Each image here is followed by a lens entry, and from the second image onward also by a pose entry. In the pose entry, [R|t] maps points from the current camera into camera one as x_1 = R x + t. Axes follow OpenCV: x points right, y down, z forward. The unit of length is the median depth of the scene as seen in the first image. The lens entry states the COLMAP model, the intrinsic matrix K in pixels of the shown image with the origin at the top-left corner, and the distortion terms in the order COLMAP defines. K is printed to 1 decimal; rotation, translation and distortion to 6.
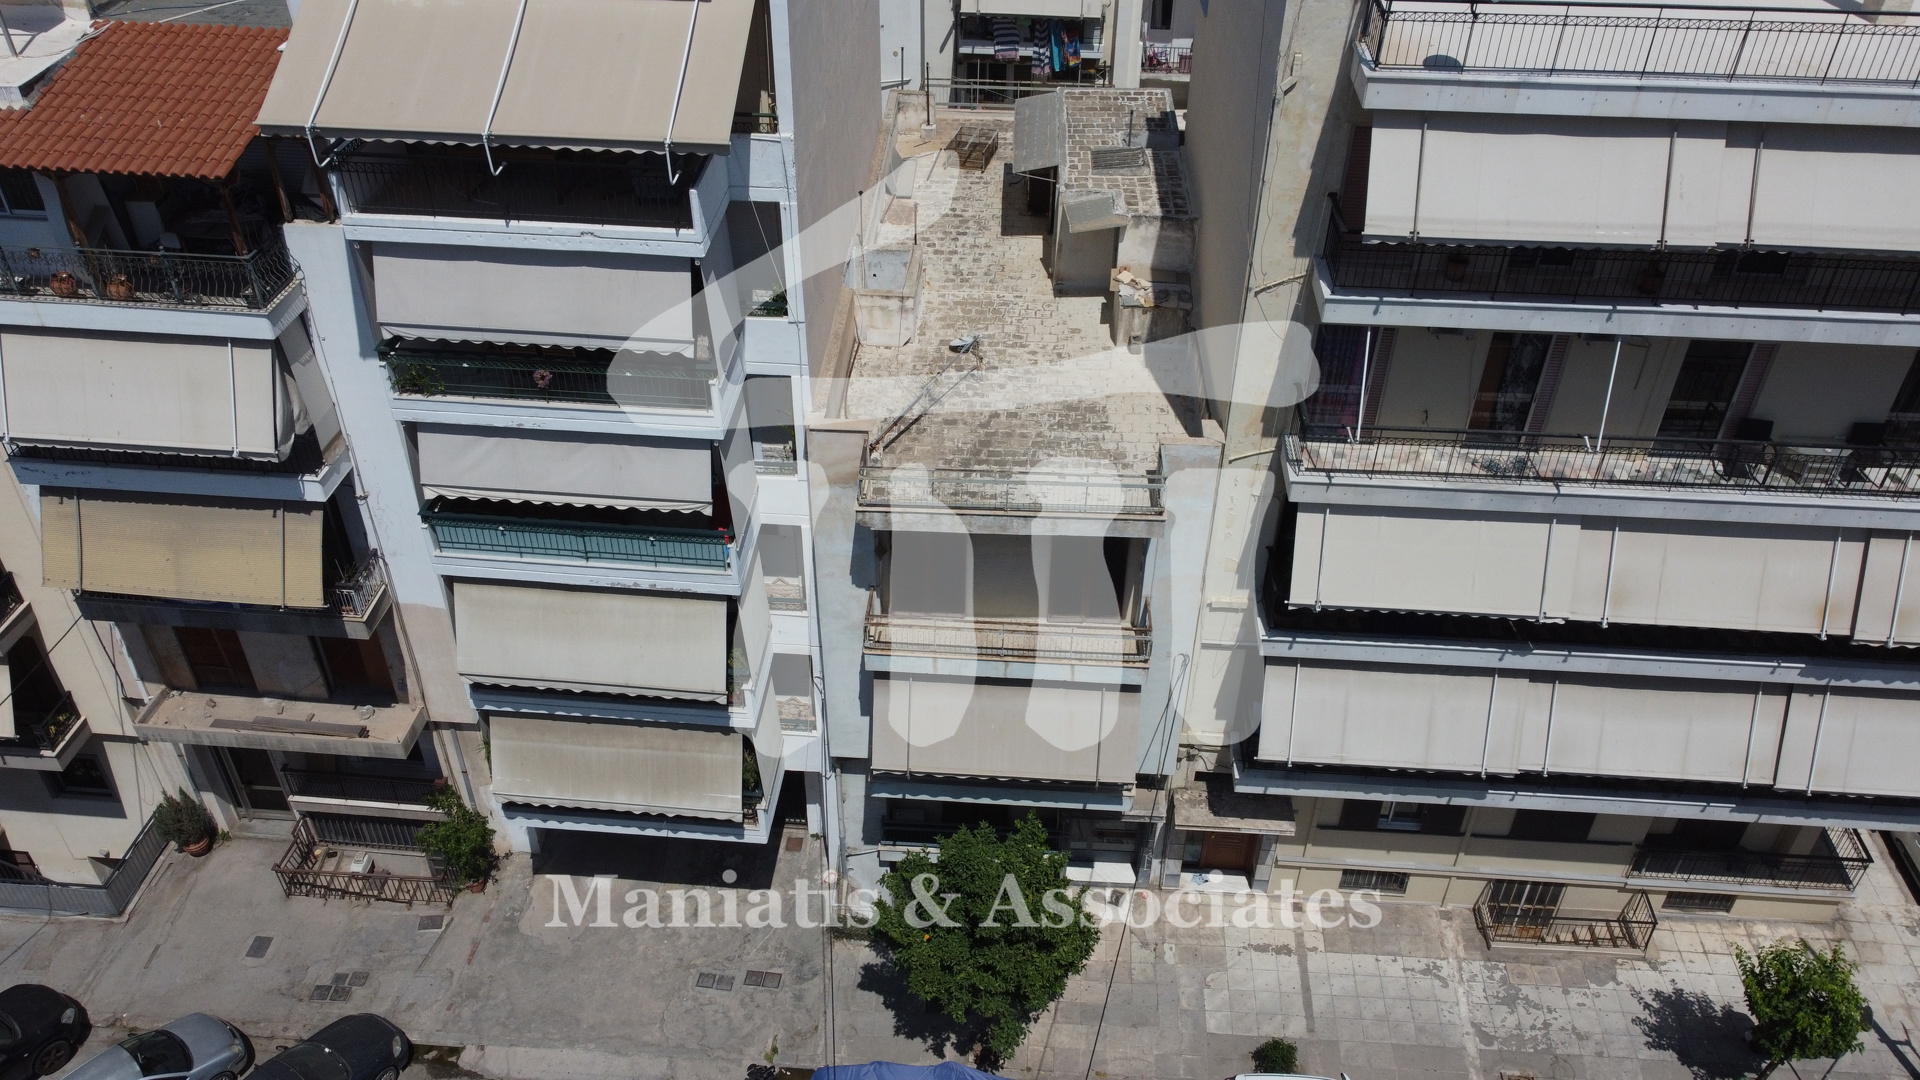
lens RADIAL K [[1449.4, 0, 964.5], [0, 1449.4, 541.1], [0, 0, 1]] dist [0.007043, -0.009139]
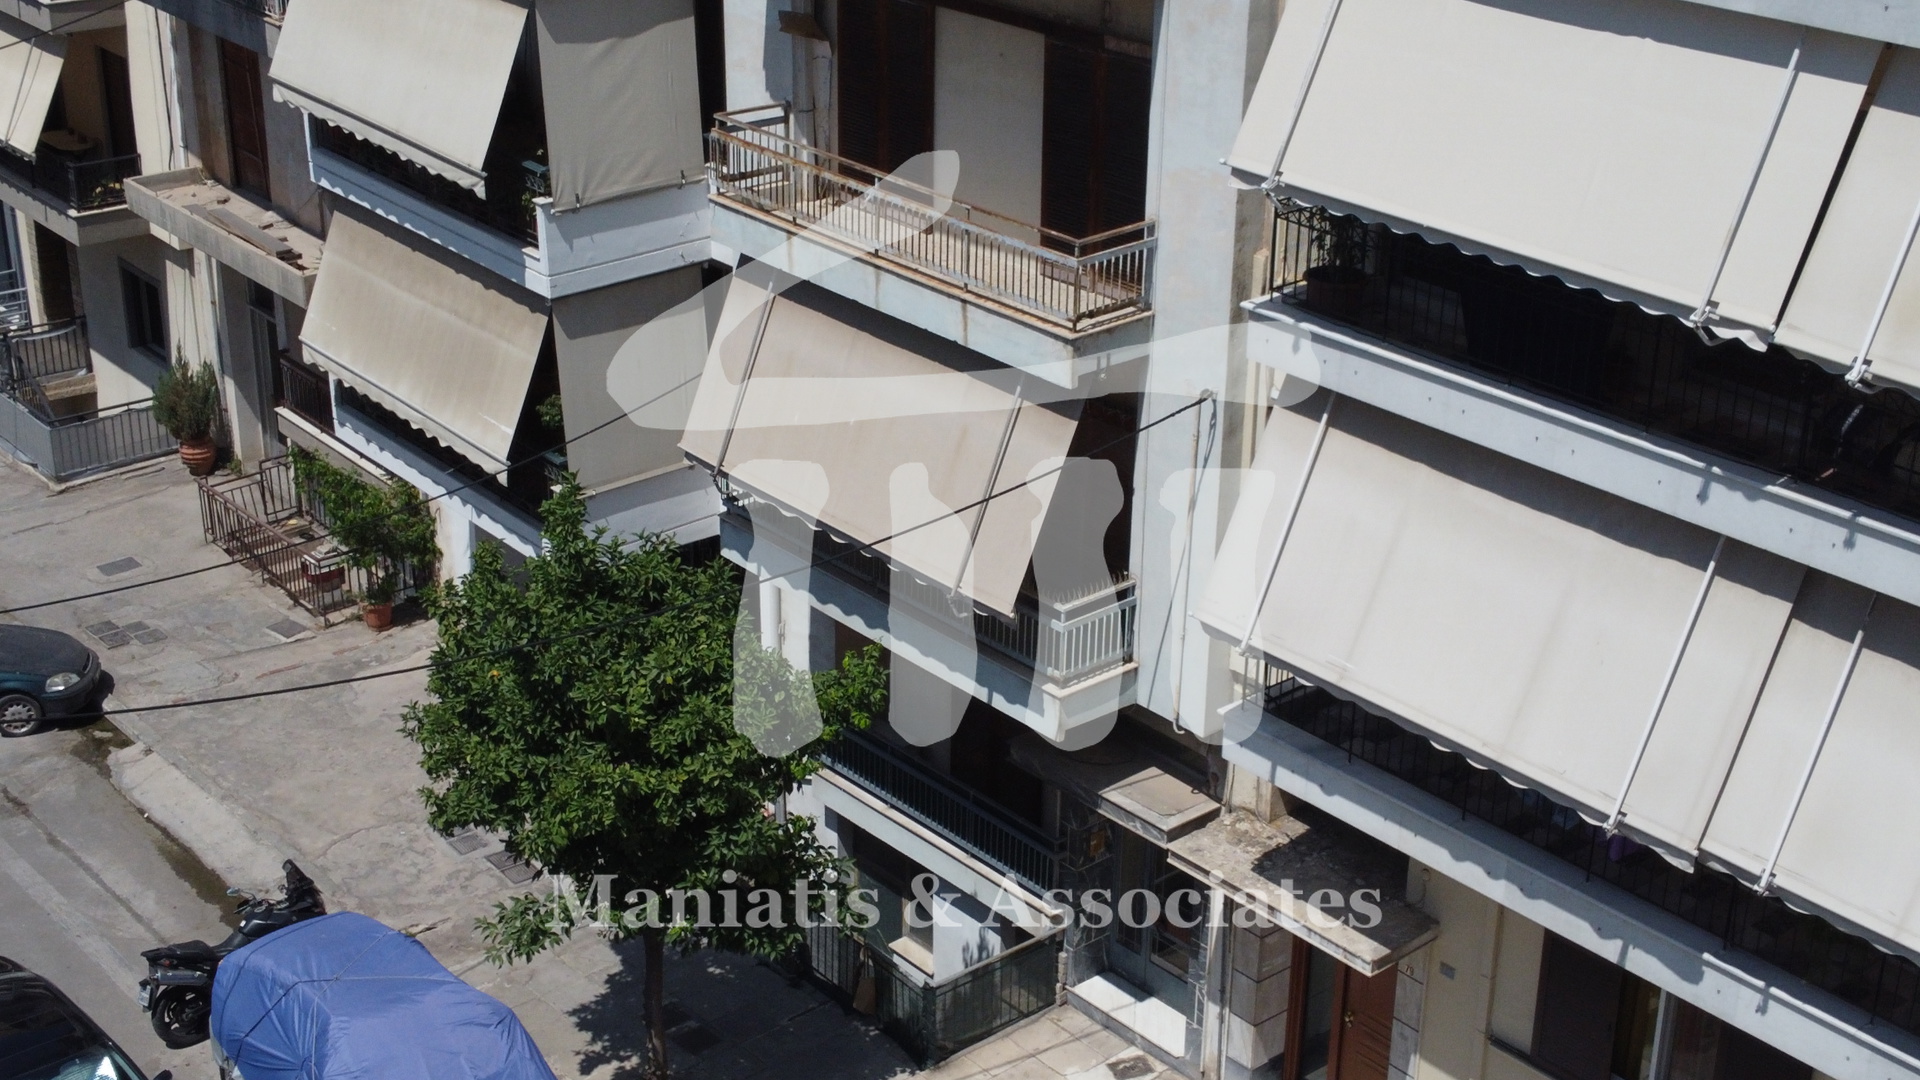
lens RADIAL K [[2608.1, 0, 963.6], [0, 2608.1, 547.5], [0, 0, 1]] dist [0.004178, 0.009161]
pose [[0.695766, 0.290607, -0.656854, 0.605826], [-0.439721, 0.895433, -0.069610, 0.198712], [0.567939, 0.337265, 0.750798, 0.340910]]
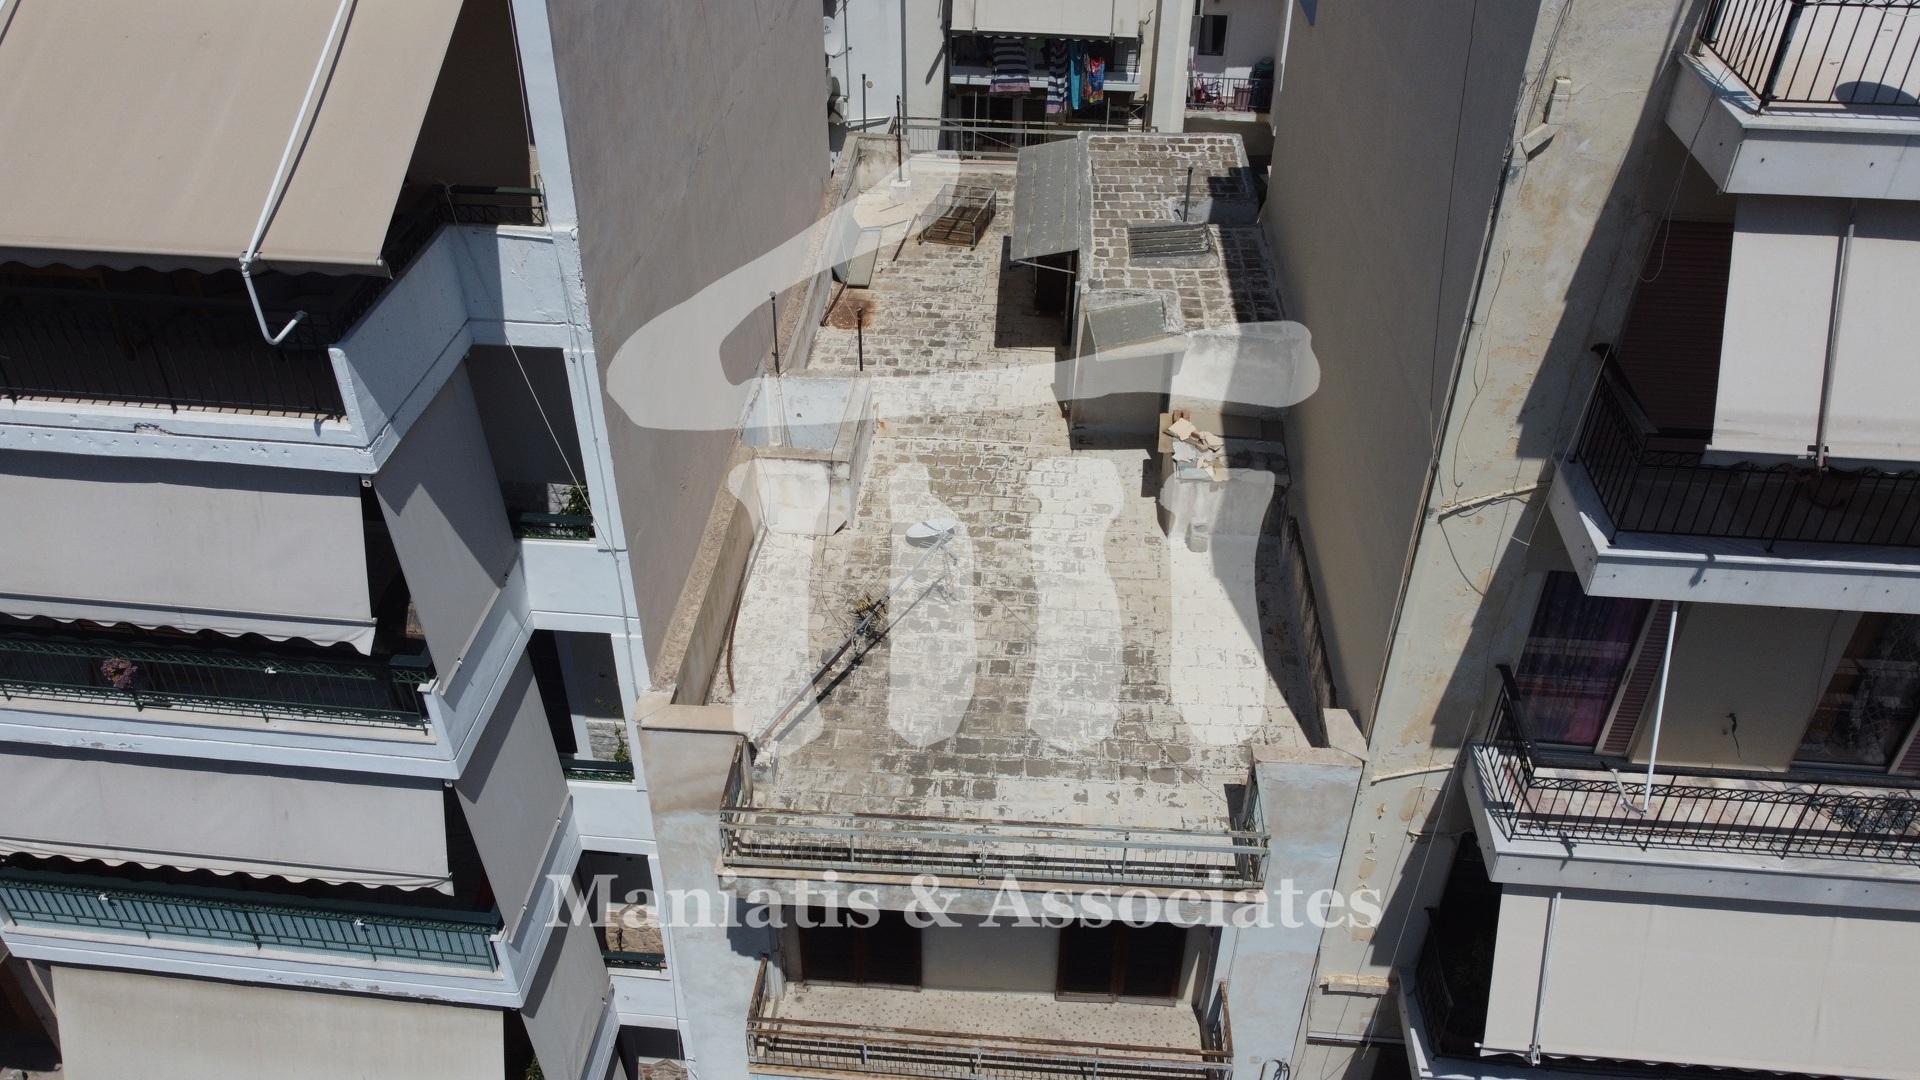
lens RADIAL K [[1447.0, 0, 960.0], [0, 1447.0, 540.0], [0, 0, 1]] dist [0.005383, -0.006739]
pose [[0.999821, 0.008336, -0.016957, 0.024095], [-0.008707, 0.999721, -0.021950, -0.118504], [0.016769, 0.022094, 0.999615, 0.361758]]
